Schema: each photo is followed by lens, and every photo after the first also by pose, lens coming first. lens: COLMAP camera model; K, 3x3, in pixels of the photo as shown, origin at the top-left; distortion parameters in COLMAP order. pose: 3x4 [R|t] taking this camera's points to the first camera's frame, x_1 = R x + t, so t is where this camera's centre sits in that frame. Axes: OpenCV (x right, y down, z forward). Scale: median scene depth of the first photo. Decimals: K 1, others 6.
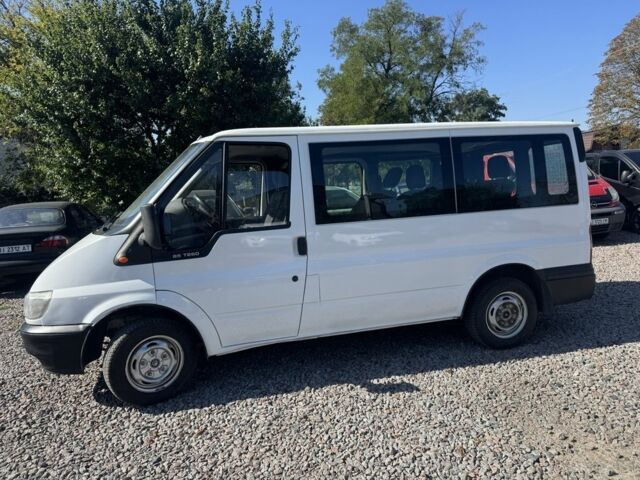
lens RADIAL K [[449.0, 0, 312.0], [0, 449.0, 240.2], [0, 0, 1]] dist [0.003434, -0.005200]
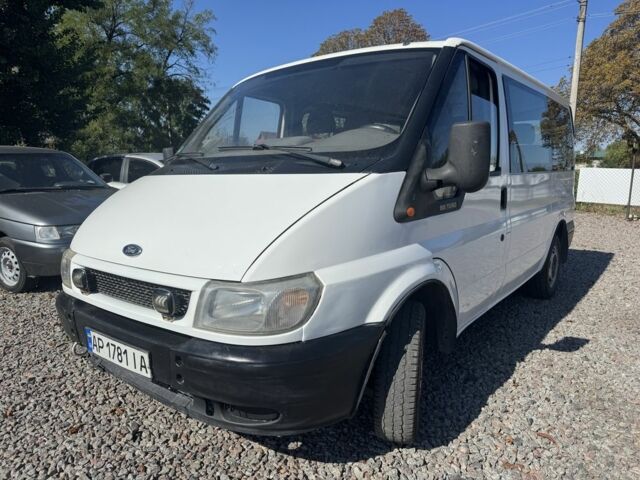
lens RADIAL K [[449.0, 0, 312.0], [0, 449.0, 240.2], [0, 0, 1]] dist [0.003434, -0.005200]
pose [[0.788281, -0.037019, 0.614201, -0.815126], [0.023529, 0.999272, 0.030030, 0.056052], [-0.614866, -0.009221, 0.788578, 0.545627]]
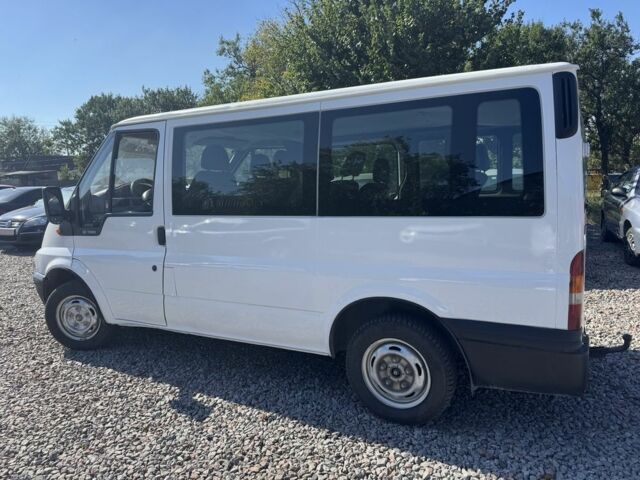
lens RADIAL K [[449.0, 0, 312.0], [0, 449.0, 240.2], [0, 0, 1]] dist [0.003434, -0.005200]
pose [[0.752482, 0.118688, -0.647831, 0.846861], [-0.084145, 0.992892, 0.084169, -0.086425], [0.653216, -0.008824, 0.757120, 0.465166]]
